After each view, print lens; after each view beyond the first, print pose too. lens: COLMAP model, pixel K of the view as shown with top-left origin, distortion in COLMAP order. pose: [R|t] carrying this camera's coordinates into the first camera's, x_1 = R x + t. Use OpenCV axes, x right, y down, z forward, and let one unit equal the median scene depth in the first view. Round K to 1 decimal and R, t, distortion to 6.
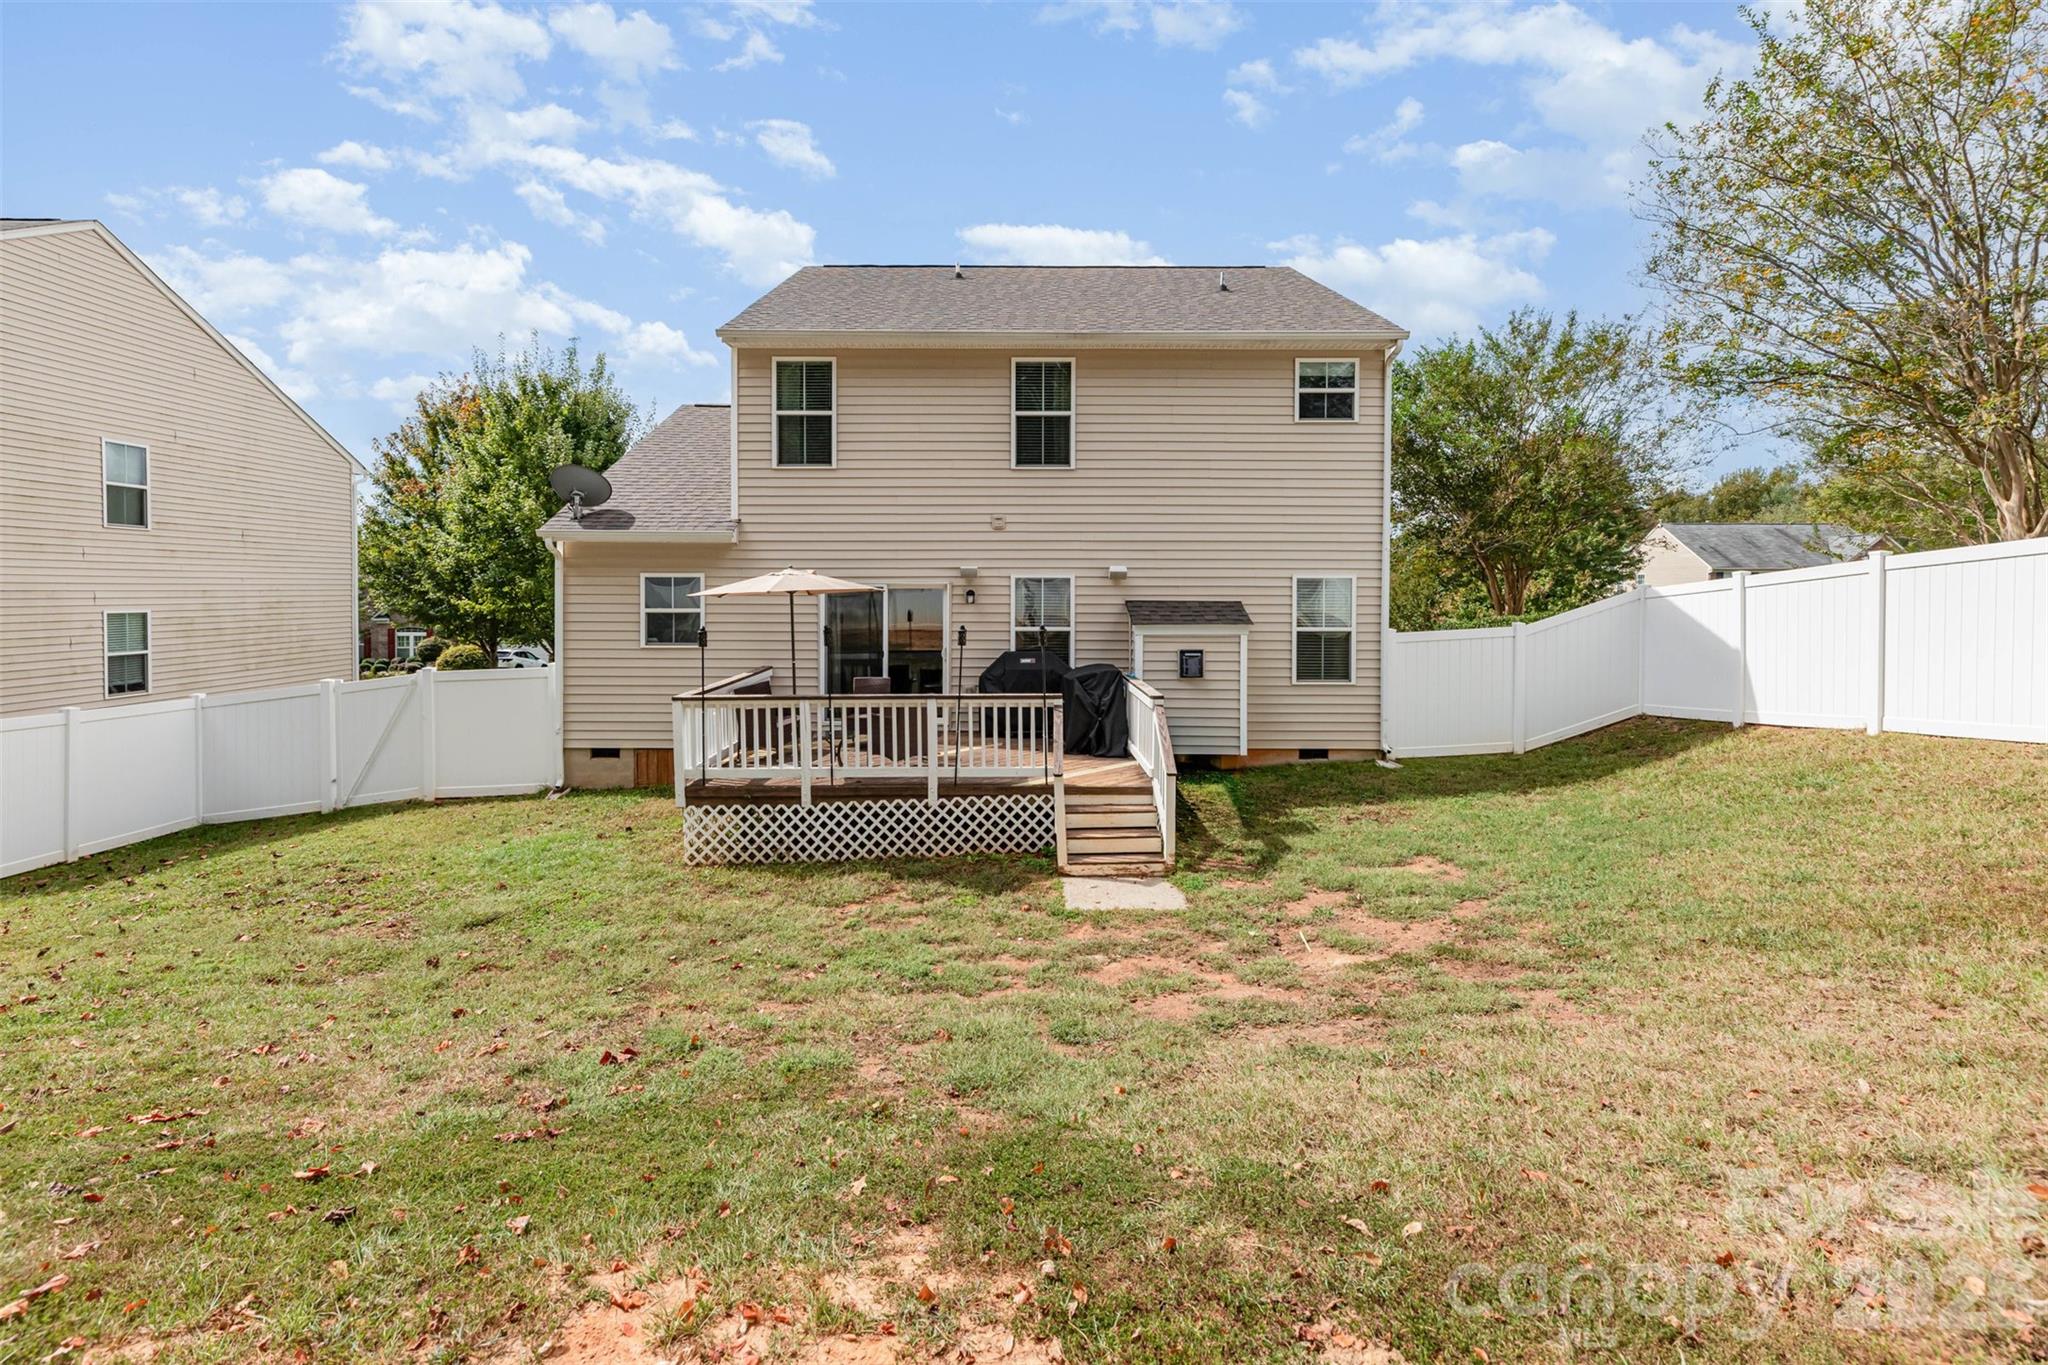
lens RADIAL K [[971.2, 0, 1029.3], [0, 971.2, 635.4], [0, 0, 1]] dist [0.029933, 0.000099]
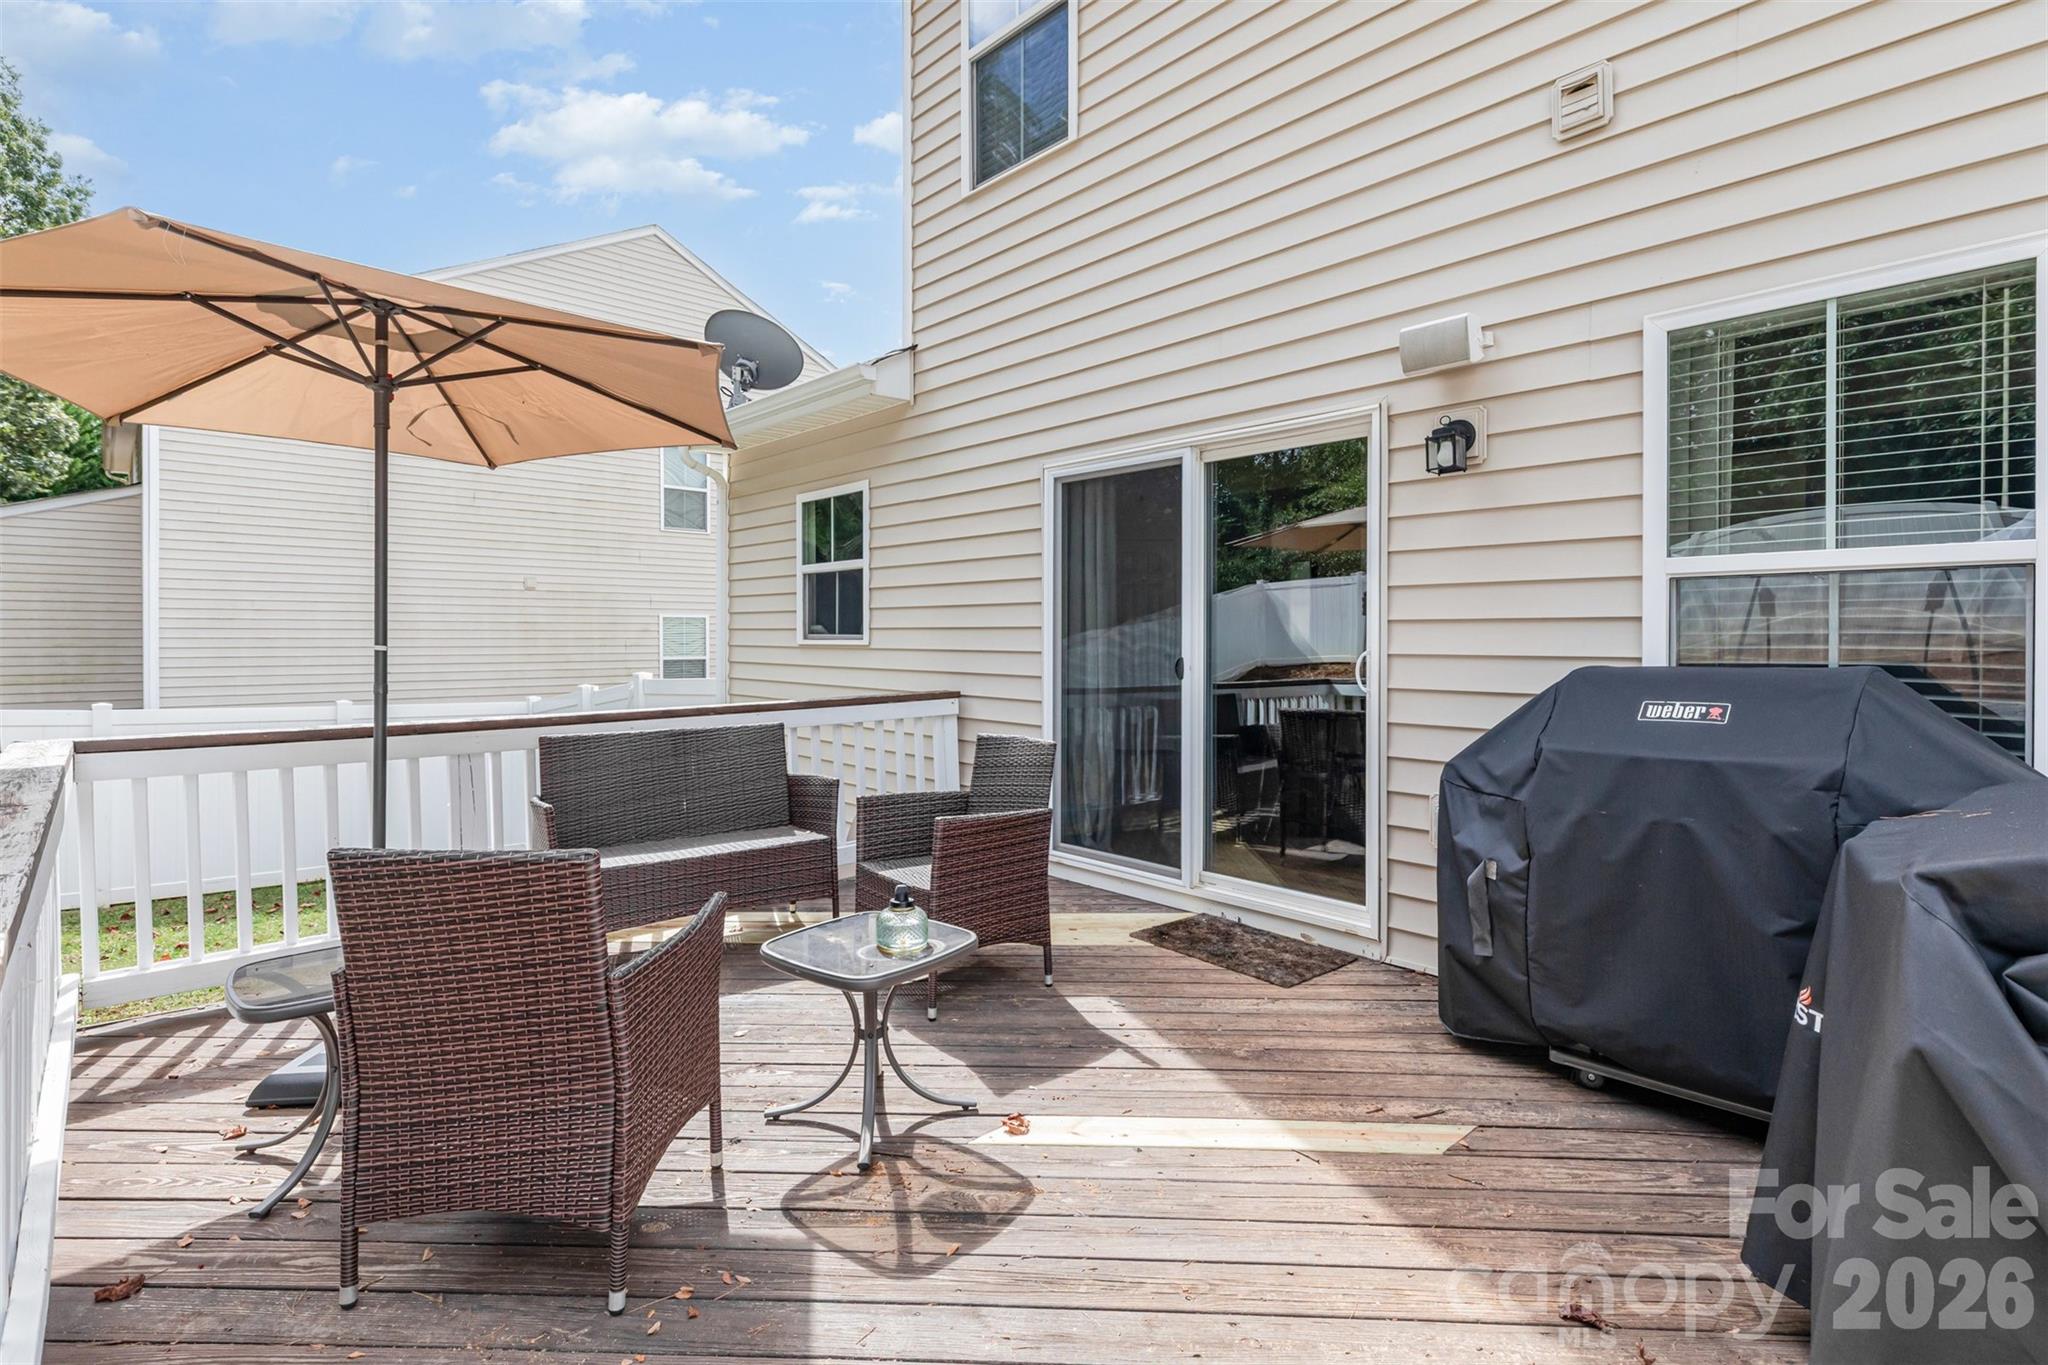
lens RADIAL K [[971.2, 0, 1029.3], [0, 971.2, 635.4], [0, 0, 1]] dist [0.029933, 0.000099]
pose [[0.681706, -0.004356, -0.731613, 0.049600], [-0.022491, 0.999385, -0.026907, 0.018635], [0.731280, 0.034797, 0.681189, 0.747750]]
